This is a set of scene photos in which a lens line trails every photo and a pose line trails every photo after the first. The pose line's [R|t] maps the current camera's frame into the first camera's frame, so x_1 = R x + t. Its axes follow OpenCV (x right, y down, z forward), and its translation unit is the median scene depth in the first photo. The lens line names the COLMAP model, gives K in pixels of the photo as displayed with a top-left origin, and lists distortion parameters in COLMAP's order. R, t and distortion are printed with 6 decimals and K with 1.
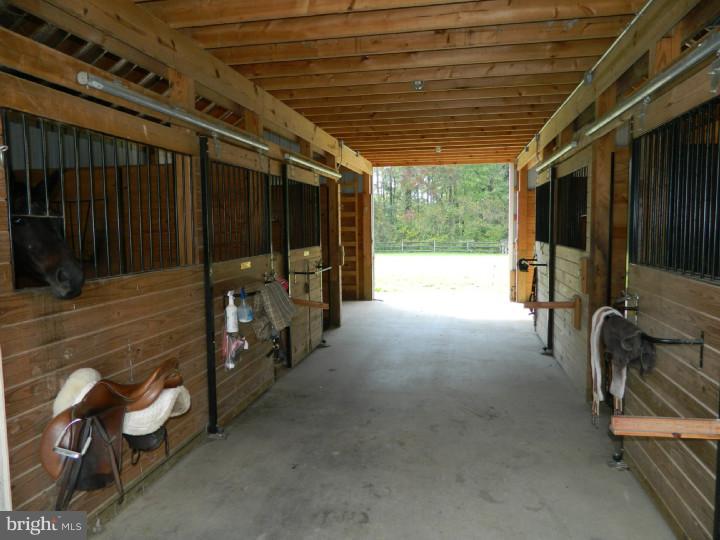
lens RADIAL K [[515.7, 0, 359.7], [0, 515.7, 274.3], [0, 0, 1]] dist [0.004694, -0.000166]
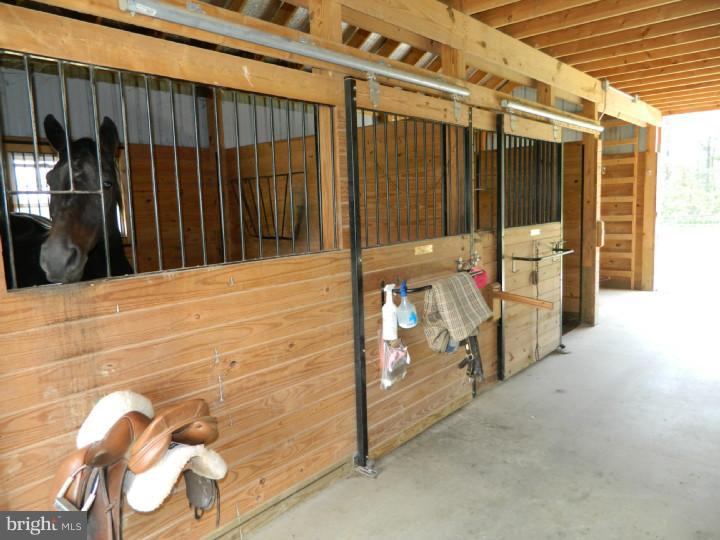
lens RADIAL K [[515.7, 0, 359.7], [0, 515.7, 274.3], [0, 0, 1]] dist [0.004694, -0.000166]
pose [[0.865073, 0.042334, -0.499856, 0.083175], [-0.017983, 0.998409, 0.053435, -0.021366], [0.501323, -0.037236, 0.864458, 0.304640]]
